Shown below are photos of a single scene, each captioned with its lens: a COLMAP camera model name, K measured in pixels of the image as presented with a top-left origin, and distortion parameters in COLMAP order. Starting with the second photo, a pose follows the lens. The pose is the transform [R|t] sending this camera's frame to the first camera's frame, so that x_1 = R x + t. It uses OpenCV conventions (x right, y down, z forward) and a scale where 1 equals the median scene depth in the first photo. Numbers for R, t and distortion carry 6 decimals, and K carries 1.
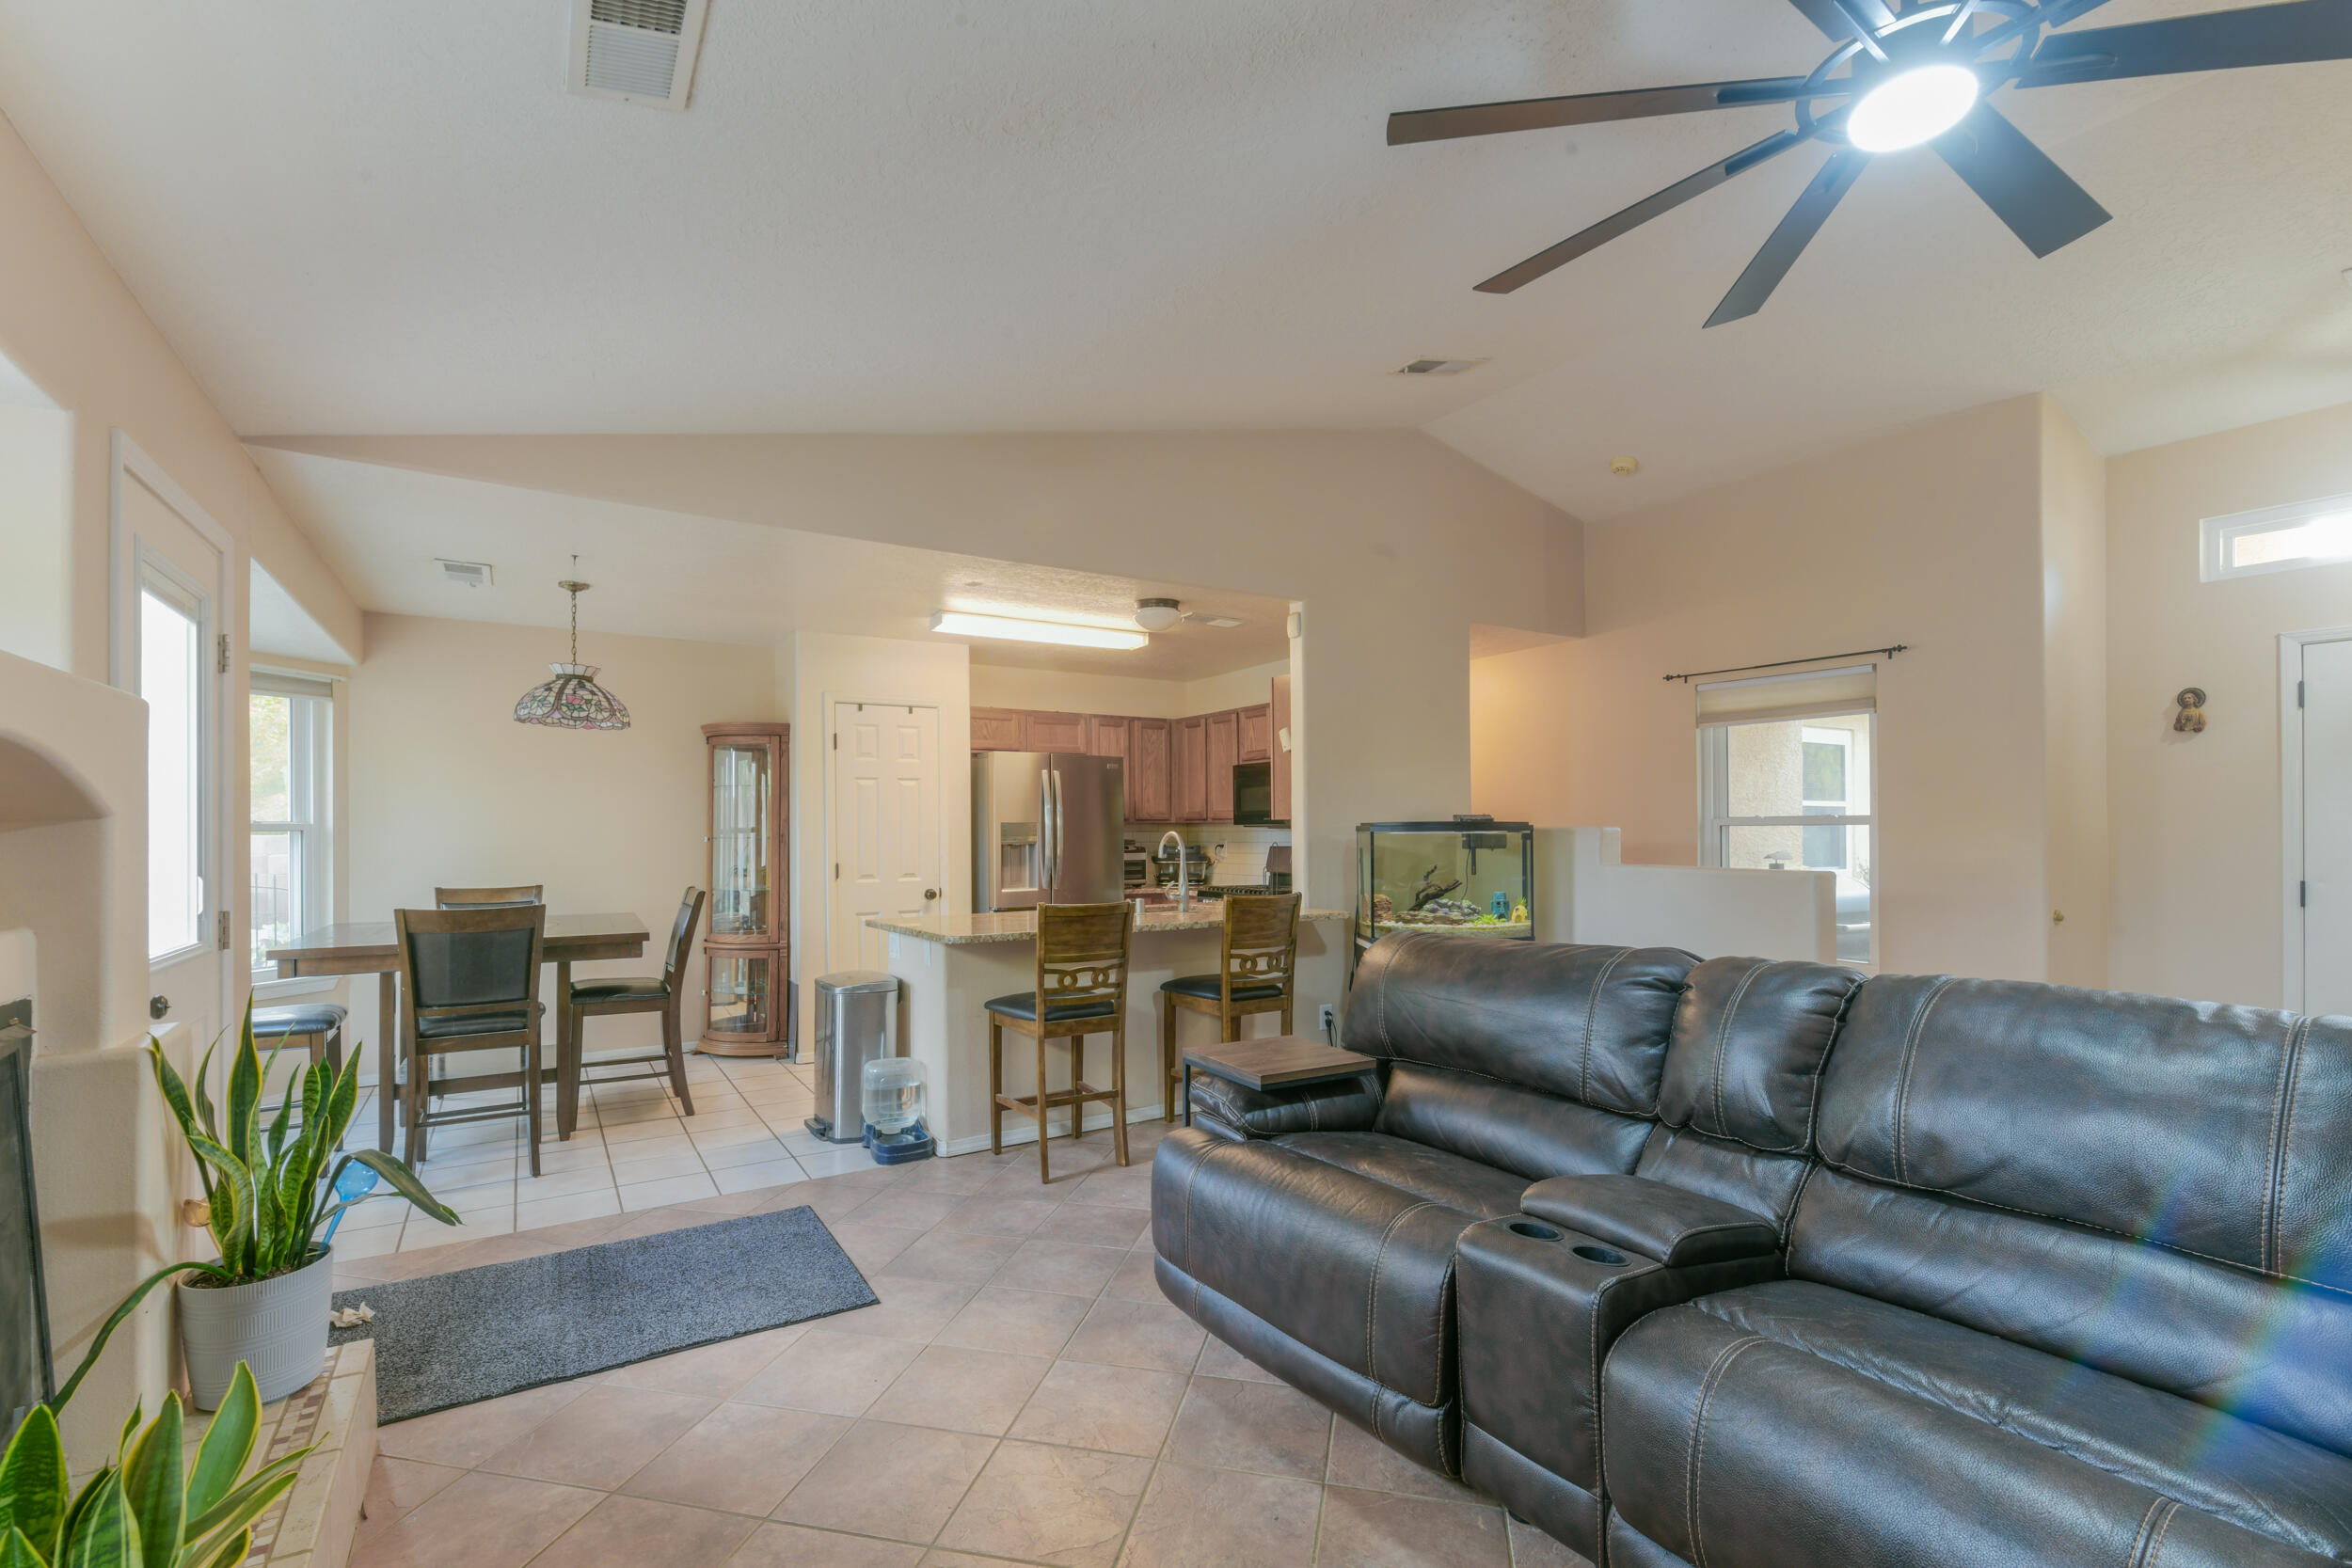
lens RADIAL K [[1030.9, 0, 1166.3], [0, 1030.9, 821.7], [0, 0, 1]] dist [0.019127, -0.010068]
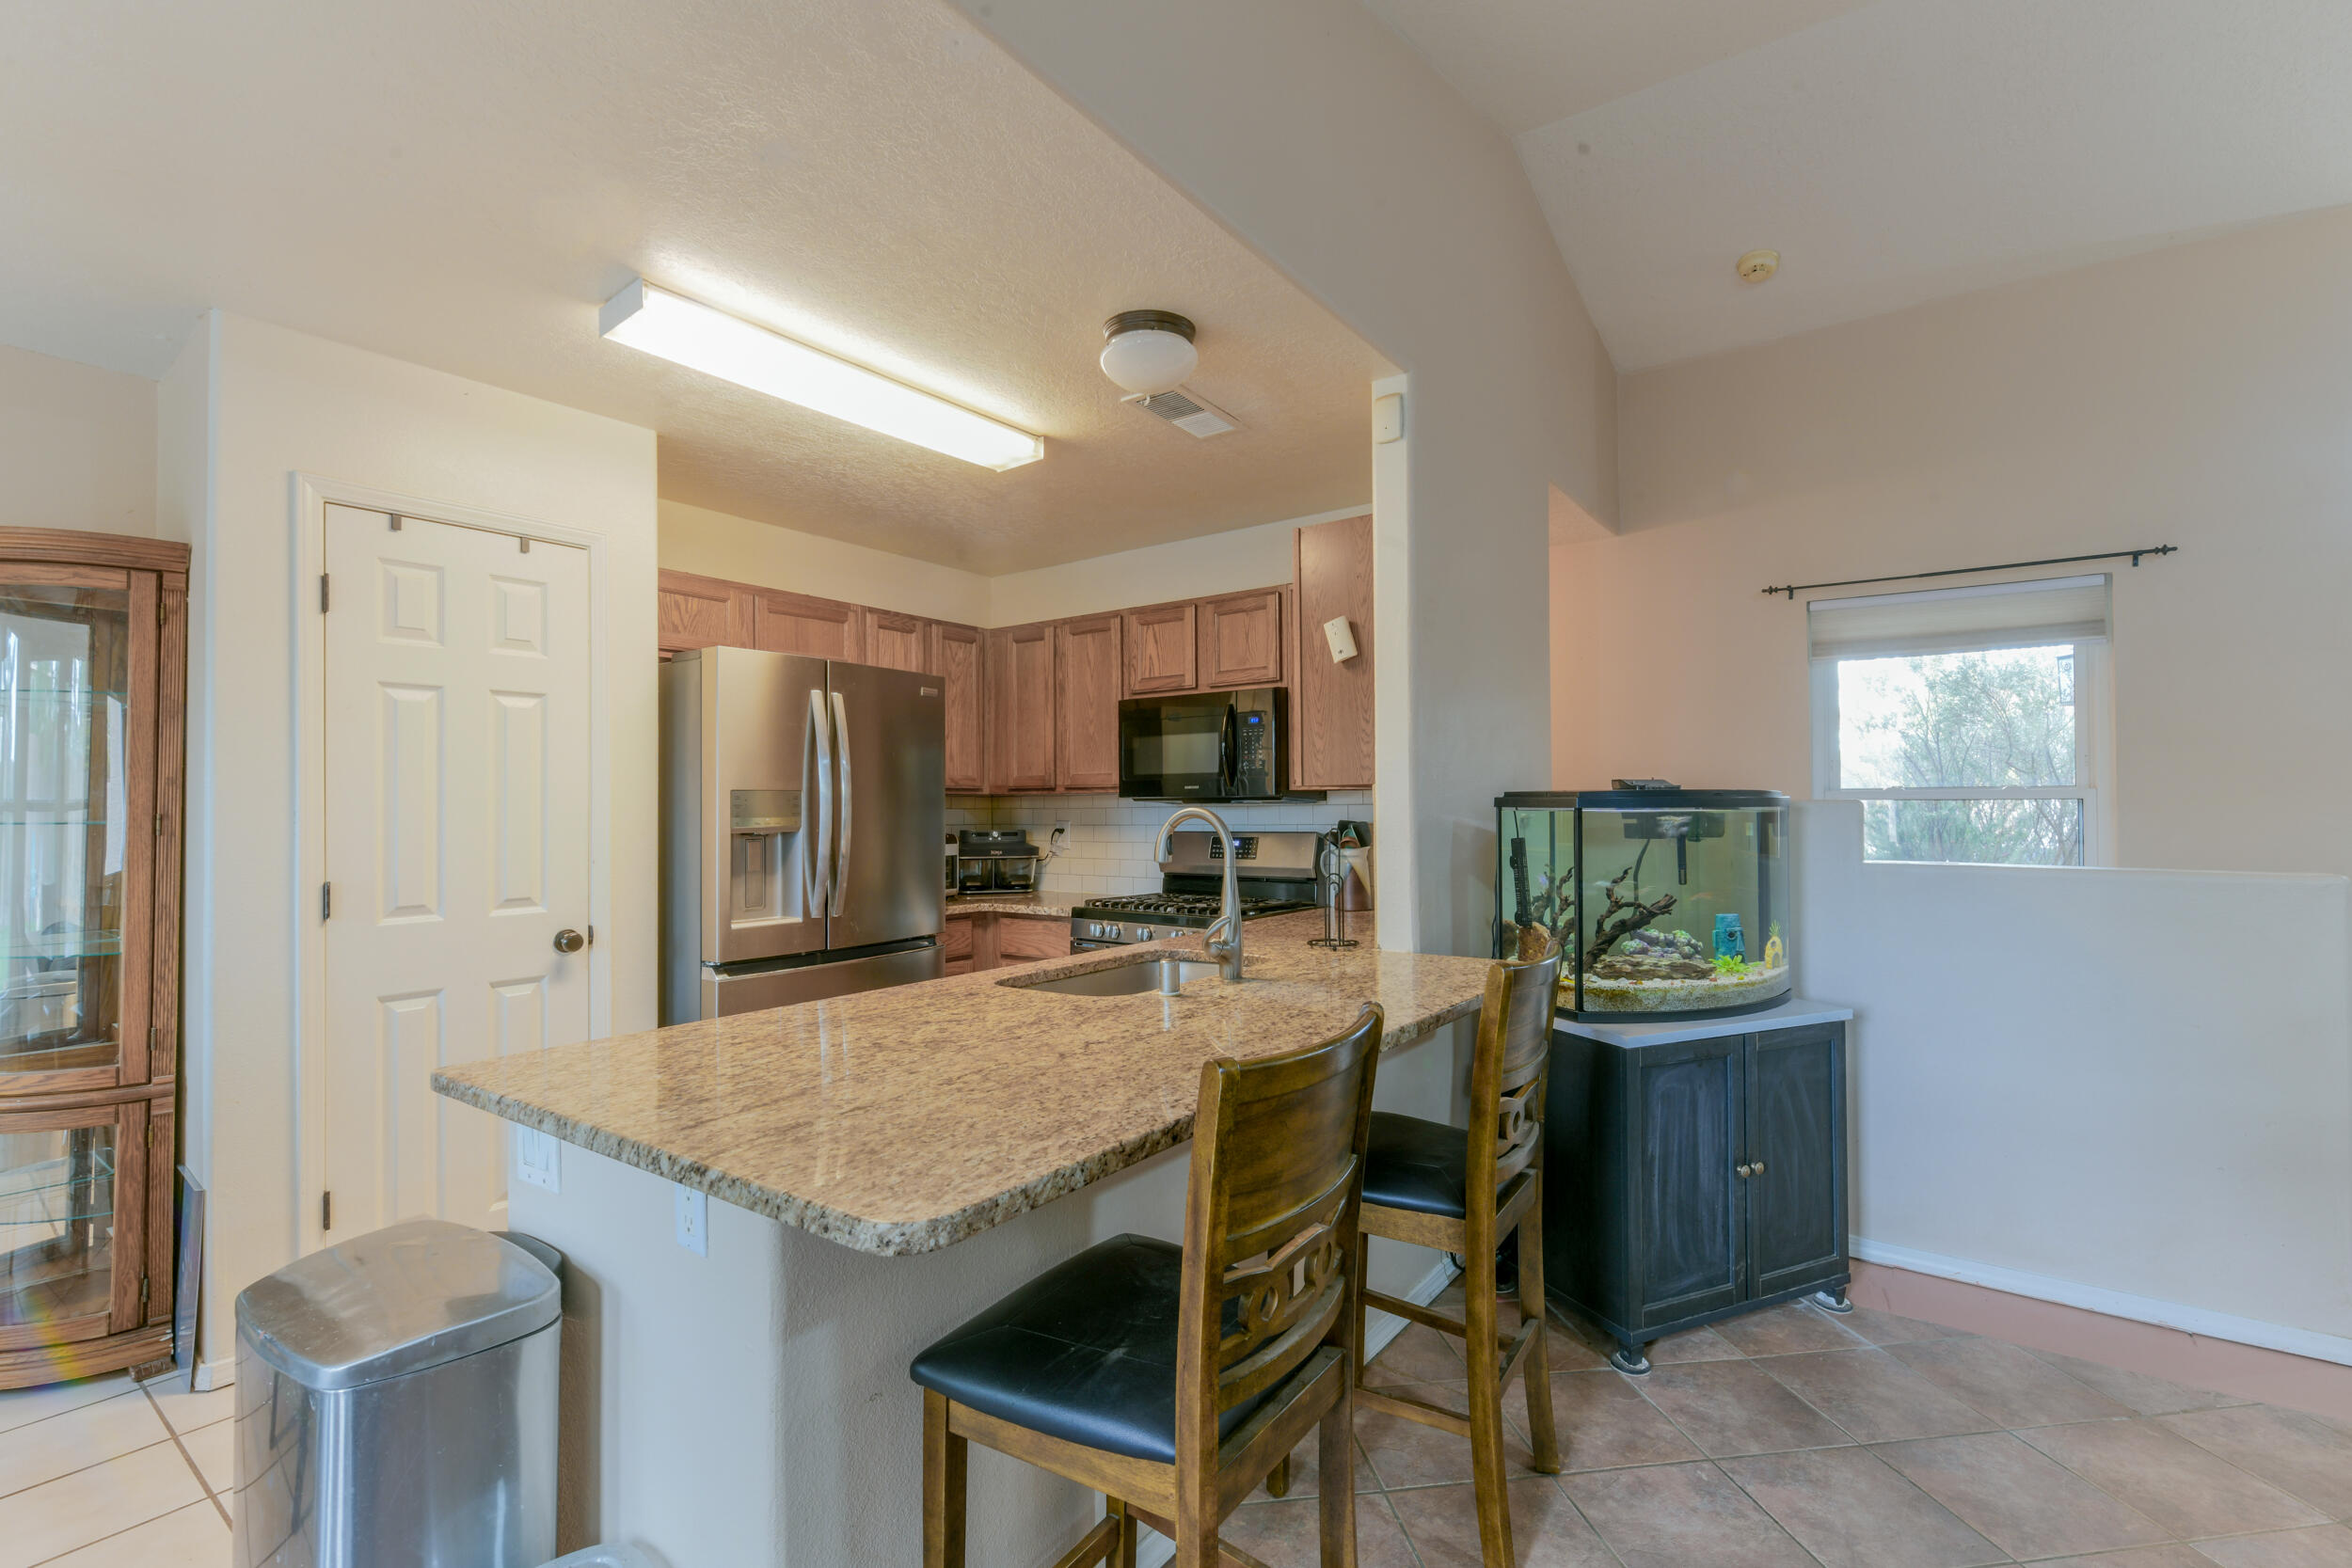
lens RADIAL K [[1036.7, 0, 1165.8], [0, 1036.7, 788.6], [0, 0, 1]] dist [-0.001085, -0.000638]
pose [[0.931337, 0.007167, 0.364088, -0.200081], [-0.003323, 0.999932, -0.011184, 0.007147], [-0.364143, 0.009207, 0.931297, 0.625129]]
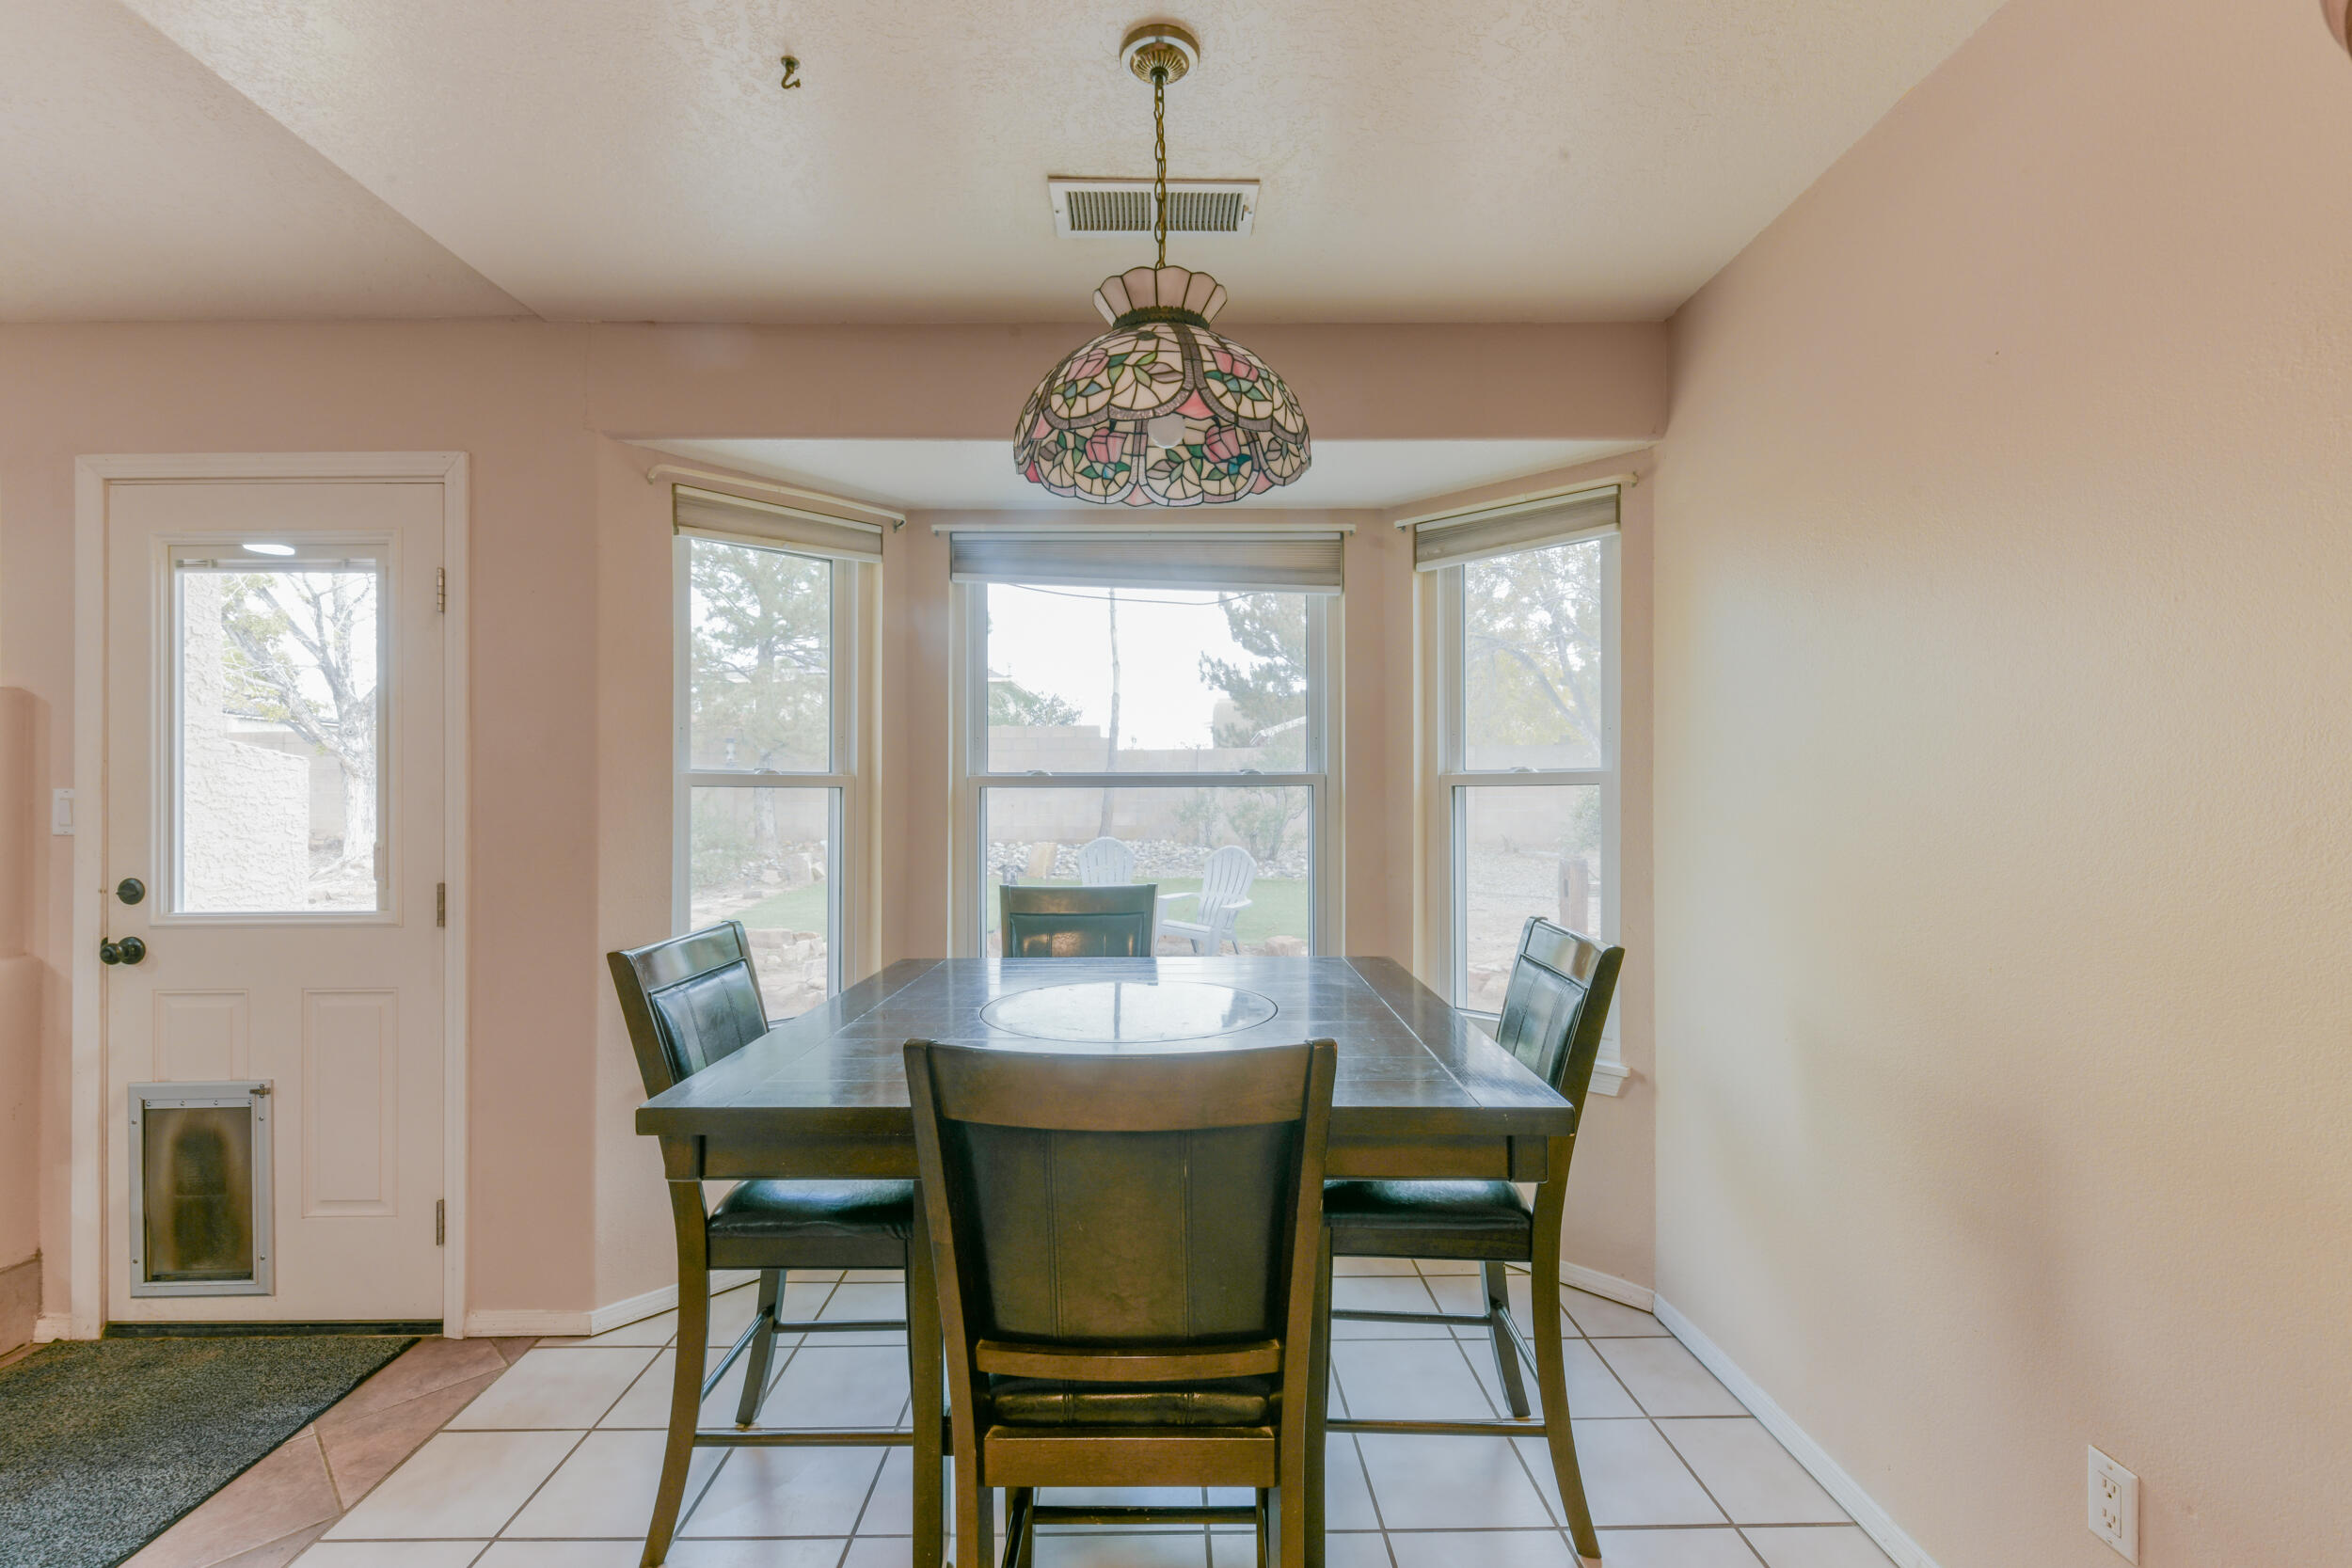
lens RADIAL K [[1011.3, 0, 1175.0], [0, 1011.3, 782.1], [0, 0, 1]] dist [0.017790, -0.011537]
pose [[-0.512654, -0.003151, -0.858590, -0.300906], [0.014782, 0.999813, -0.012496, 0.012826], [0.858468, -0.019098, -0.512511, 1.216804]]
